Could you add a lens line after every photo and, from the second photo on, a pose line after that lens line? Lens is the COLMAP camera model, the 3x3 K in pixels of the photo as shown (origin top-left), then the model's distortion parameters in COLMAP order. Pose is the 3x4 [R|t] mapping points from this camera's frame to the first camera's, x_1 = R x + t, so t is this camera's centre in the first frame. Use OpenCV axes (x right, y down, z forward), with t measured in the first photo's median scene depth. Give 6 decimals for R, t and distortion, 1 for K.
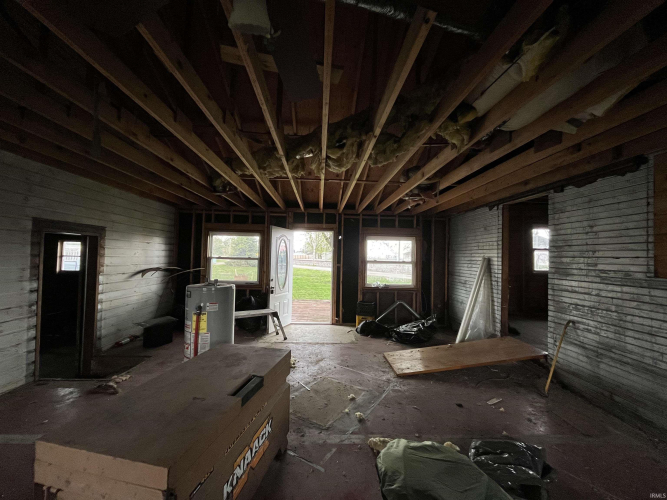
lens RADIAL K [[268.1, 0, 330.0], [0, 268.1, 250.9], [0, 0, 1]] dist [-0.000552, -0.000509]
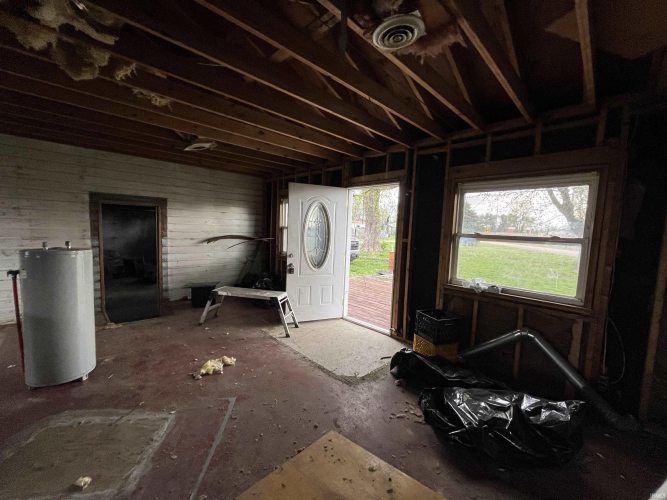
lens RADIAL K [[268.1, 0, 330.0], [0, 268.1, 250.9], [0, 0, 1]] dist [-0.000552, -0.000509]
pose [[0.669545, 0.064933, -0.739928, 0.442309], [-0.001926, 0.996320, 0.085690, 0.032189], [0.742769, -0.055948, 0.667206, 0.610678]]
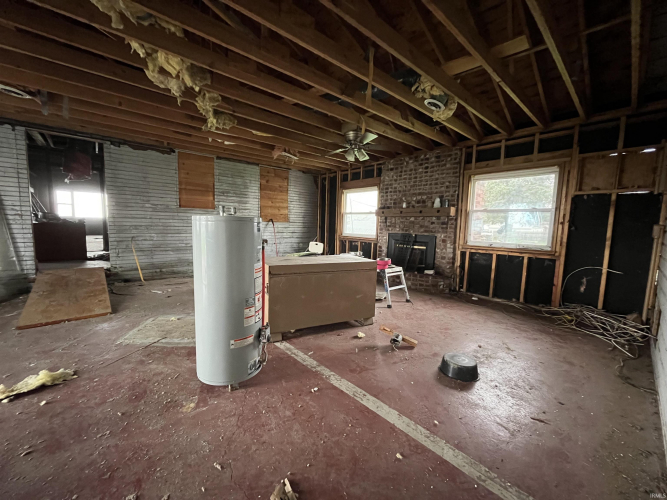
lens RADIAL K [[268.1, 0, 330.0], [0, 268.1, 250.9], [0, 0, 1]] dist [-0.000552, -0.000509]
pose [[-0.629988, -0.118501, 0.767510, -0.648824], [-0.057952, 0.992708, 0.105702, 0.072087], [-0.774439, 0.022112, -0.632262, 0.700681]]
